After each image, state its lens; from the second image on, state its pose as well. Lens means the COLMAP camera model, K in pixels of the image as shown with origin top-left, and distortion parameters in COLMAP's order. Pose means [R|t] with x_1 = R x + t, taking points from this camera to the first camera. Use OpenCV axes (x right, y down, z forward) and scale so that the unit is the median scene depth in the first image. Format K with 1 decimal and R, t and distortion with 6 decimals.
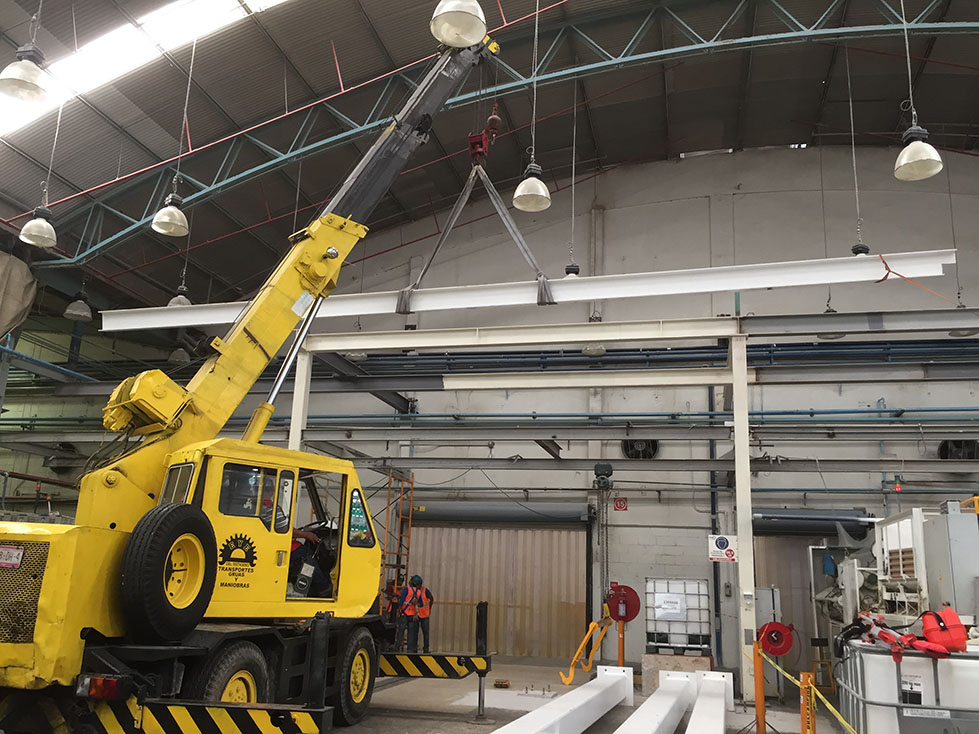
lens RADIAL K [[847.5, 0, 489.5], [0, 847.5, 367.0], [0, 0, 1]] dist [0.006830, -0.005309]
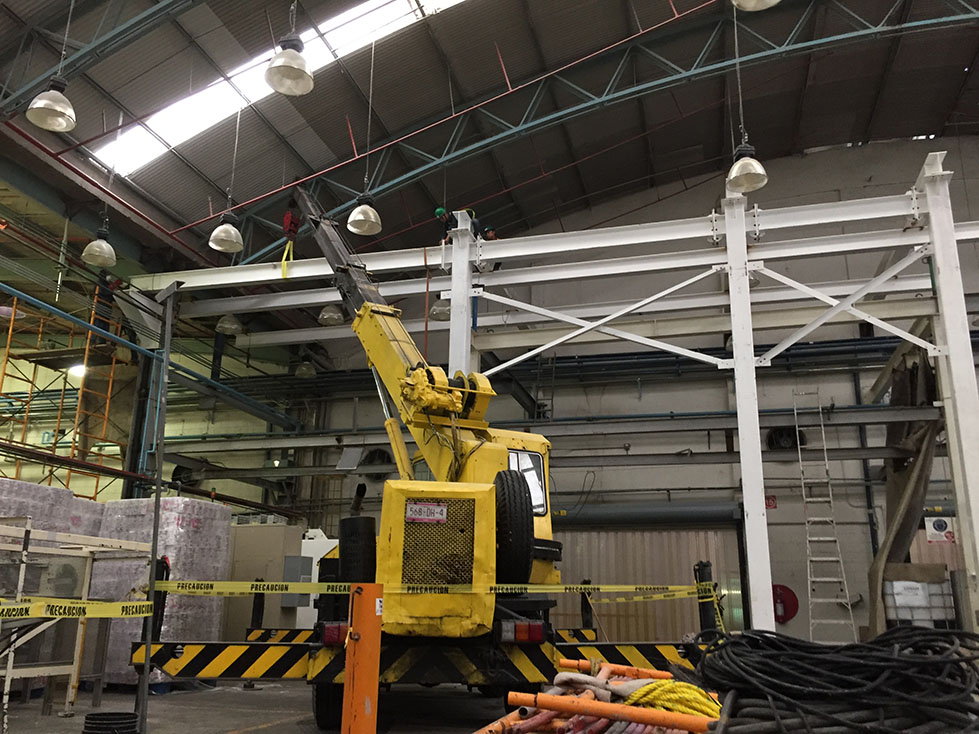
lens RADIAL K [[836.7, 0, 477.1], [0, 836.7, 361.9], [0, 0, 1]] dist [0.056707, -0.138213]
pose [[0.999124, -0.032866, -0.025894, -0.176286], [0.031765, 0.998620, -0.041829, 0.034047], [0.027233, 0.040970, 0.998789, 0.012104]]
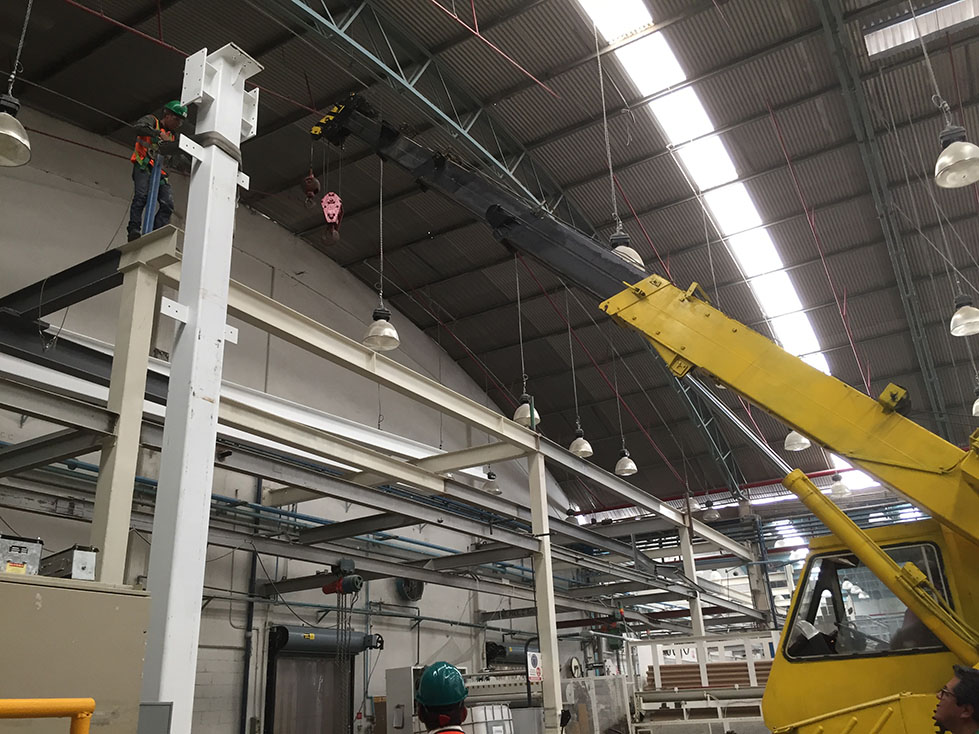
lens RADIAL K [[836.7, 0, 477.1], [0, 836.7, 361.9], [0, 0, 1]] dist [0.056707, -0.138213]
pose [[0.293562, 0.313899, 0.902933, -0.543948], [-0.168231, 0.946773, -0.274444, 0.126802], [-0.941021, -0.071335, 0.330744, 0.604721]]
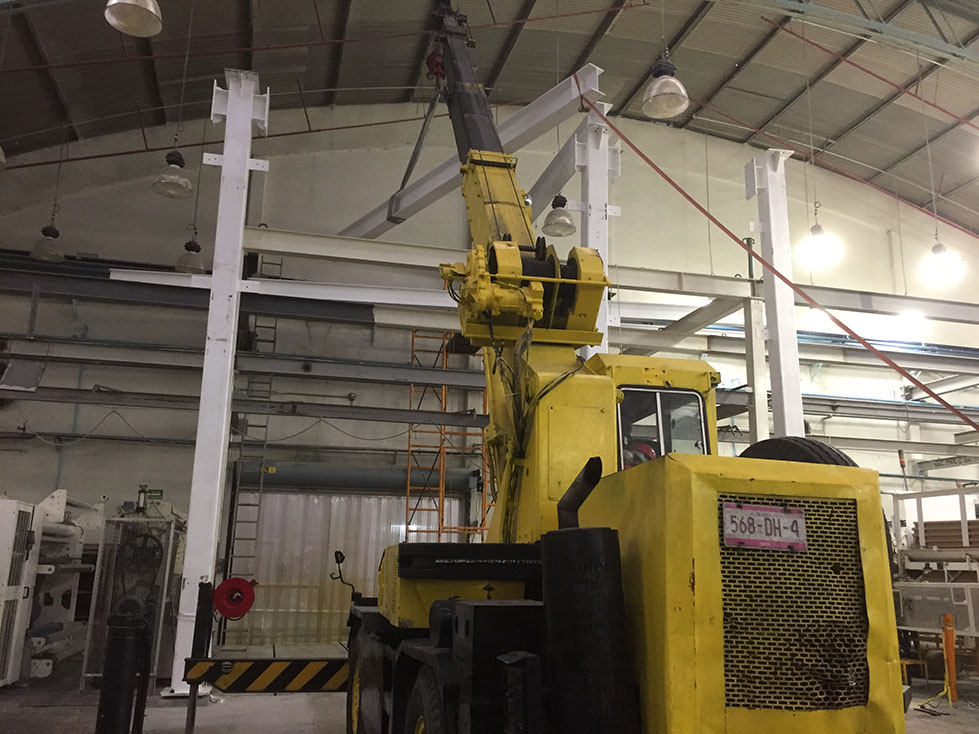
lens RADIAL K [[836.7, 0, 477.1], [0, 836.7, 361.9], [0, 0, 1]] dist [0.056707, -0.138213]
pose [[0.889263, 0.081647, 0.450049, -0.335234], [-0.092376, 0.995722, 0.001887, 0.054712], [-0.447970, -0.043252, 0.893002, 0.247327]]
